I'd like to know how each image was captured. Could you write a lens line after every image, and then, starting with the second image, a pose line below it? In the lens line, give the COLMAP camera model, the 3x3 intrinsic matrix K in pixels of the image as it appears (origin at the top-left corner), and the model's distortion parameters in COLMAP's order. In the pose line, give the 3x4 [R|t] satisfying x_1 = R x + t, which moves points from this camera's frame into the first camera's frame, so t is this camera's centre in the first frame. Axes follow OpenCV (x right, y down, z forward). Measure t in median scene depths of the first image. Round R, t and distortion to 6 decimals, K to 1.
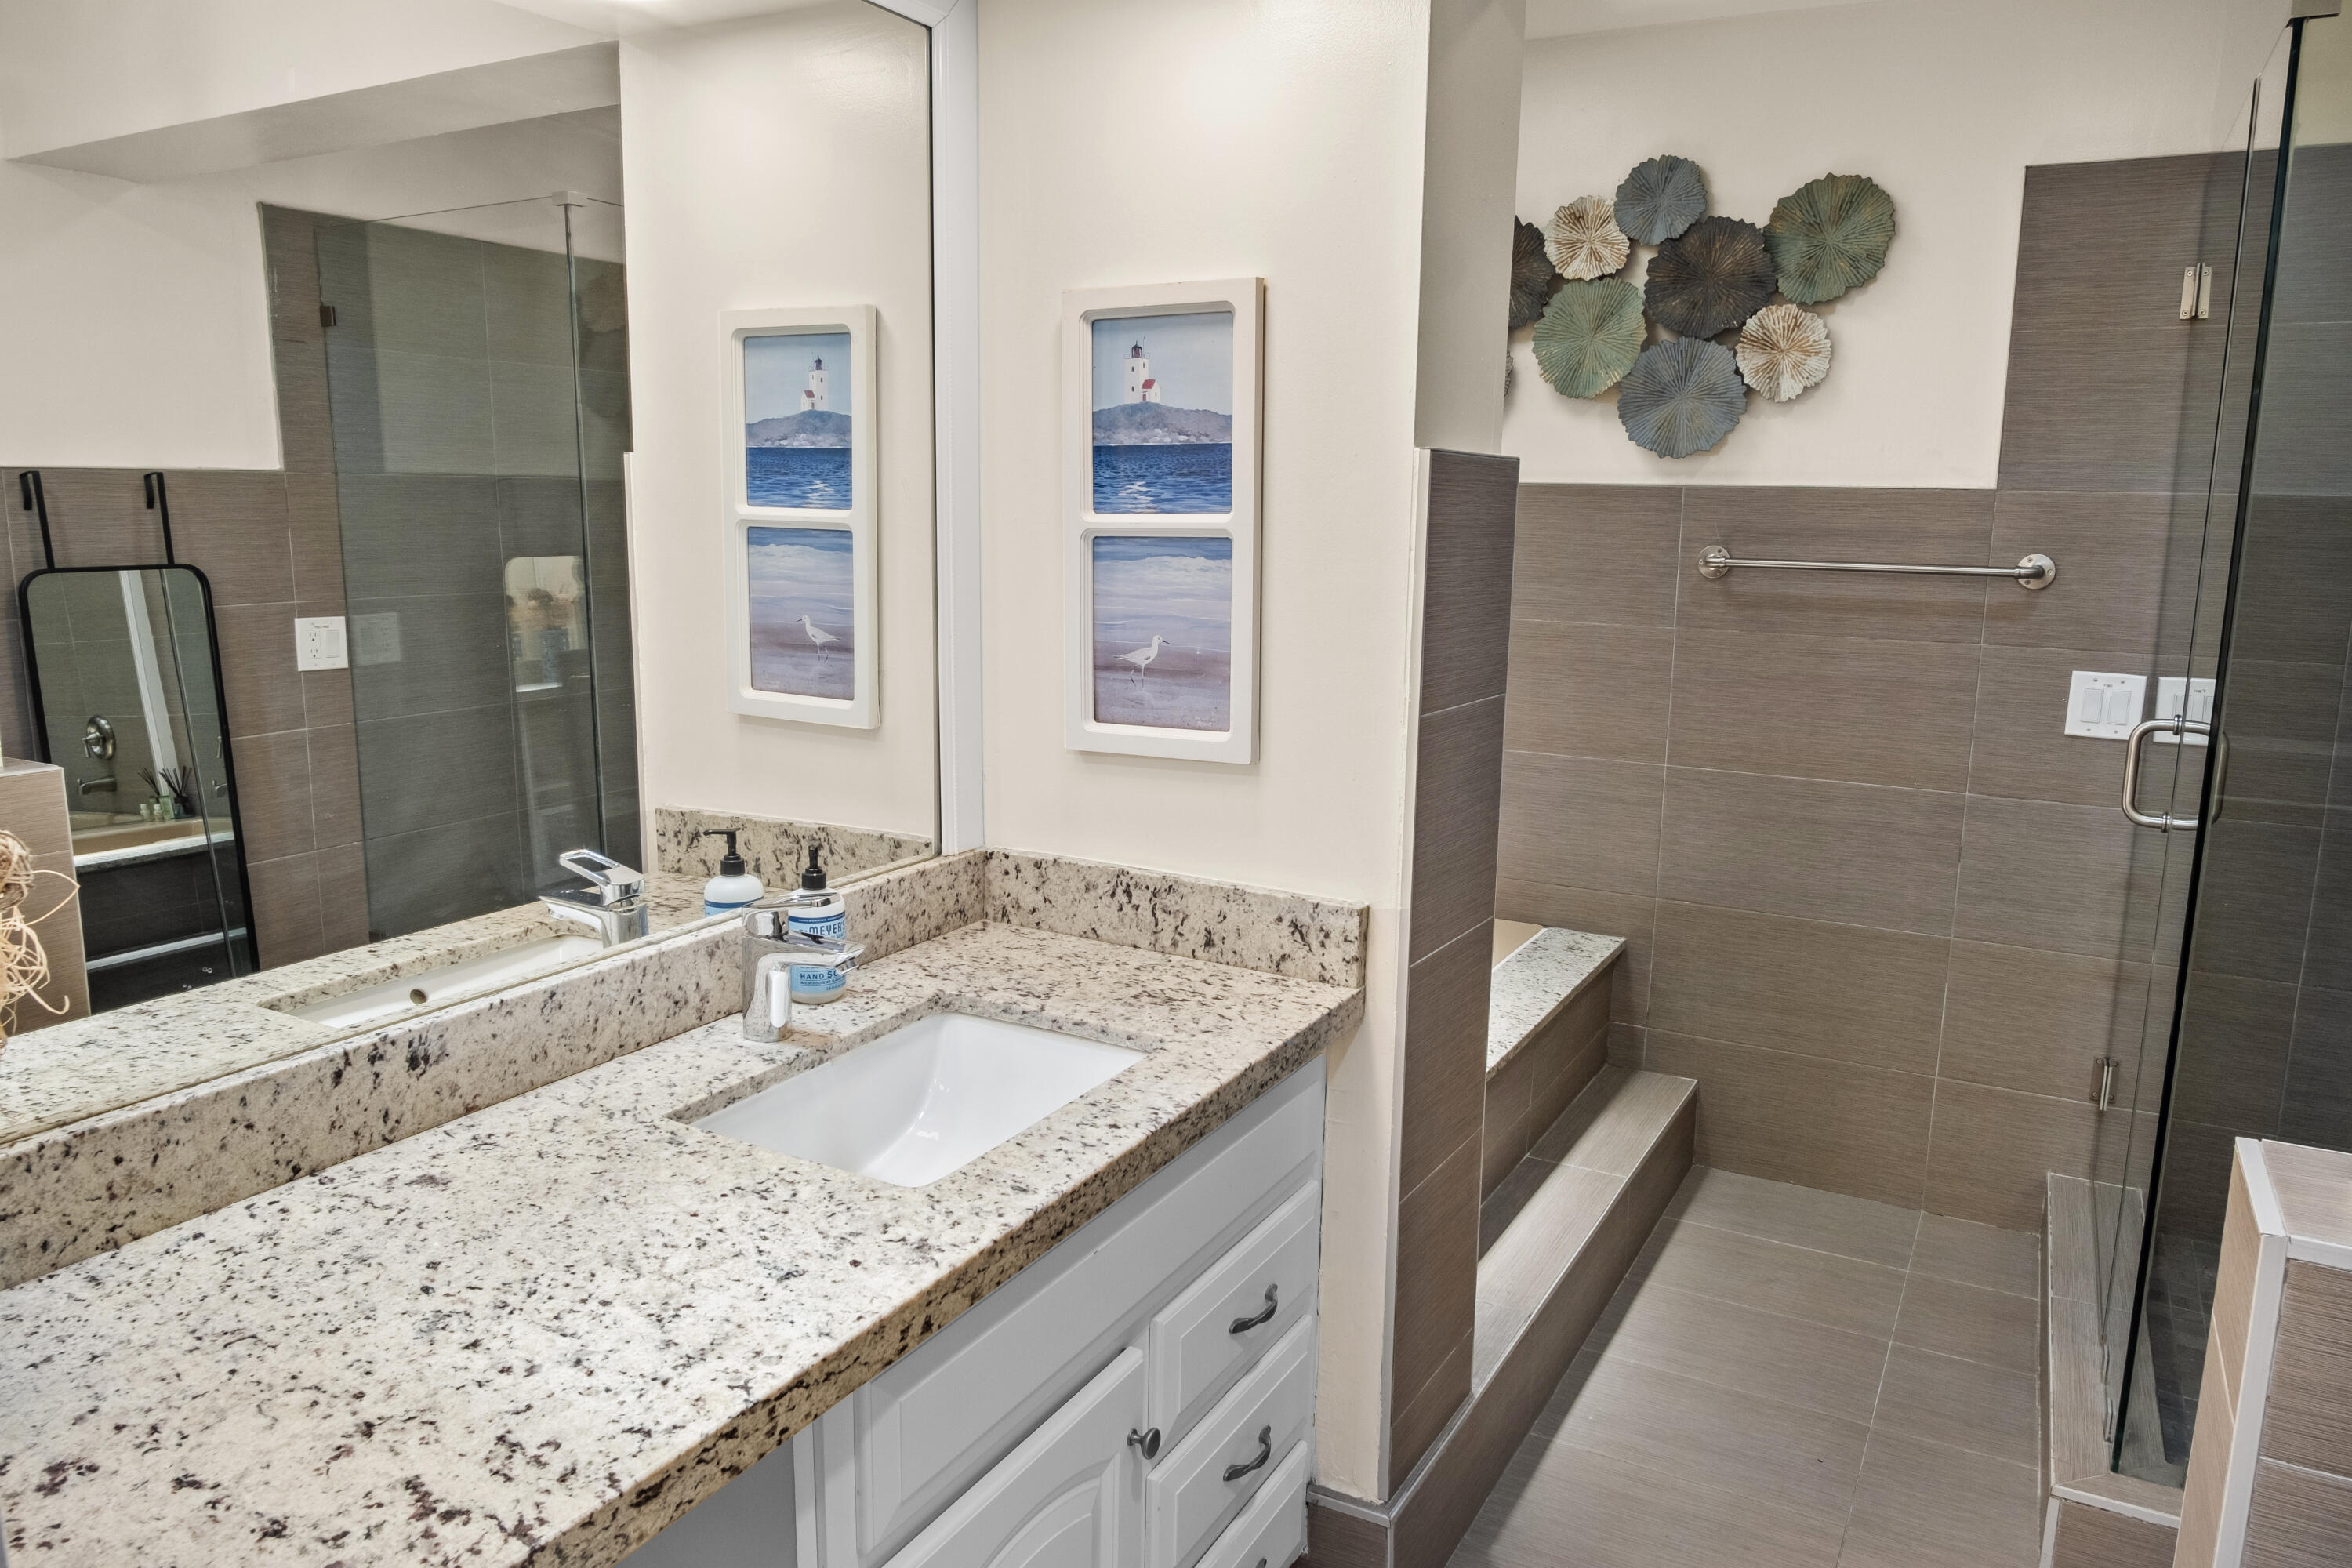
lens RADIAL K [[1632.8, 0, 1085.5], [0, 1632.8, 785.3], [0, 0, 1]] dist [-0.010245, -0.003902]
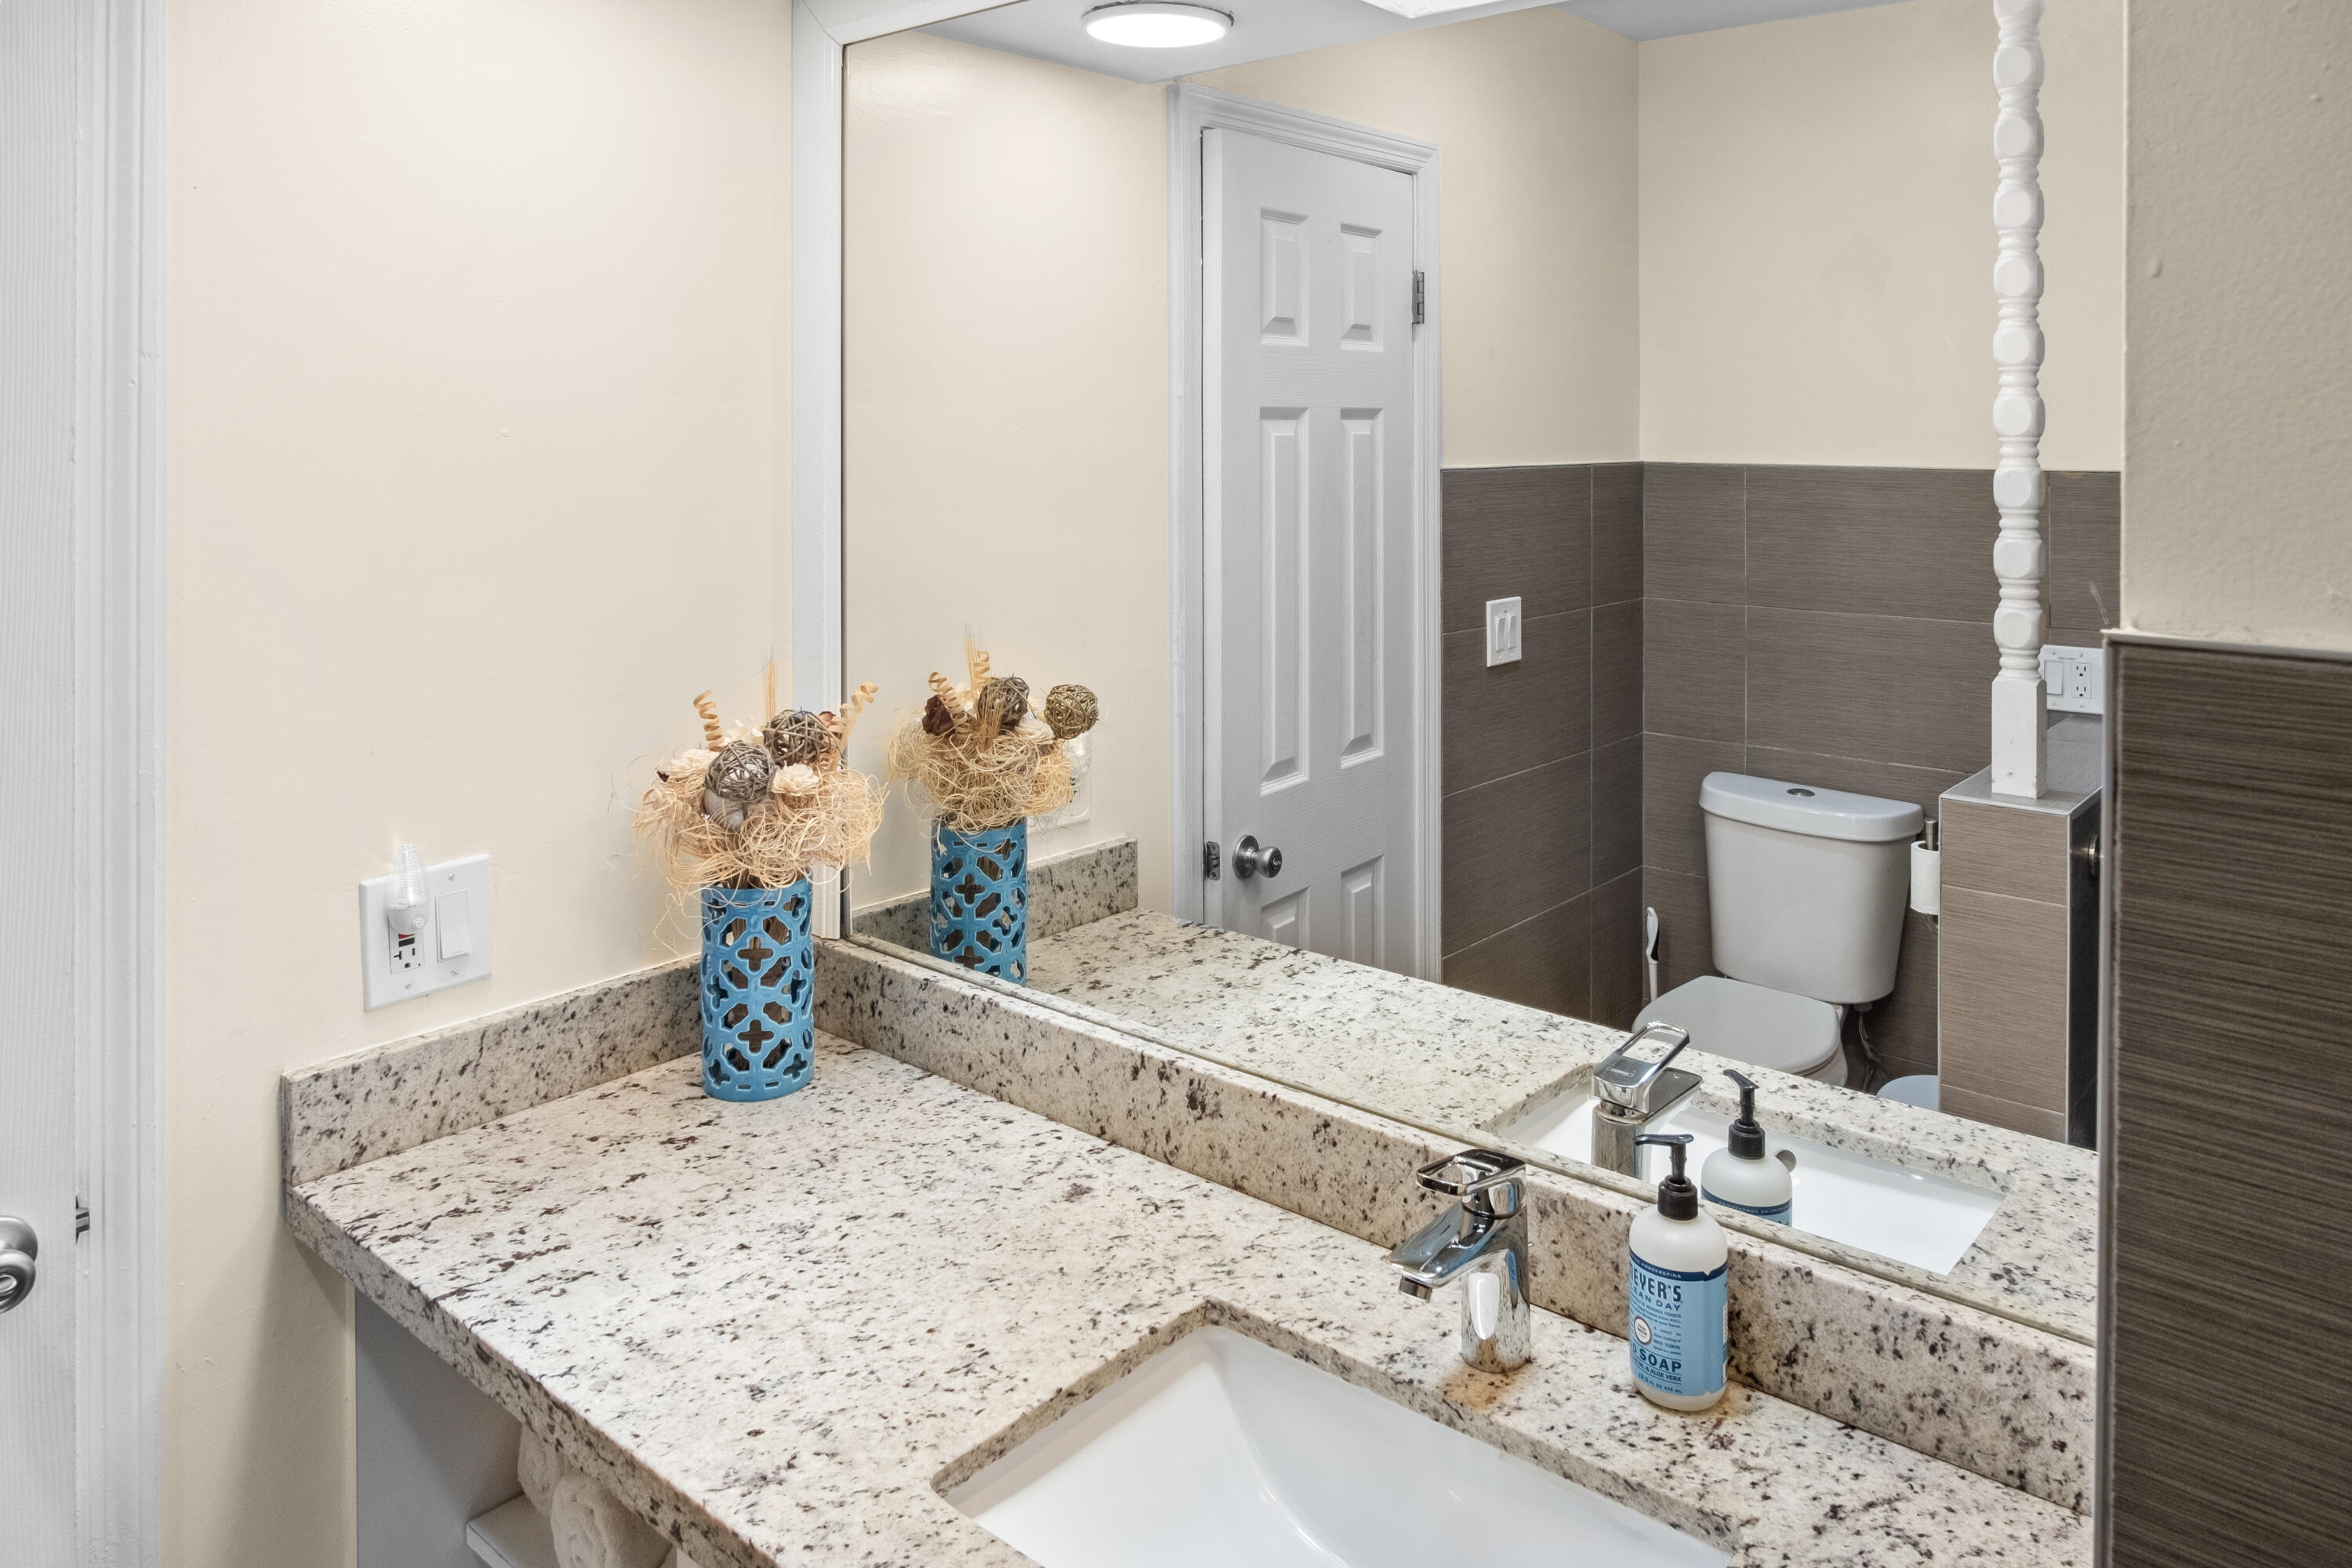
lens RADIAL K [[1632.8, 0, 1085.5], [0, 1632.8, 785.3], [0, 0, 1]] dist [-0.010245, -0.003902]
pose [[-0.199193, 0.192394, -0.960888, 0.524947], [-0.165777, 0.959790, 0.226540, -0.232595], [0.965837, 0.204418, -0.159289, 1.108619]]
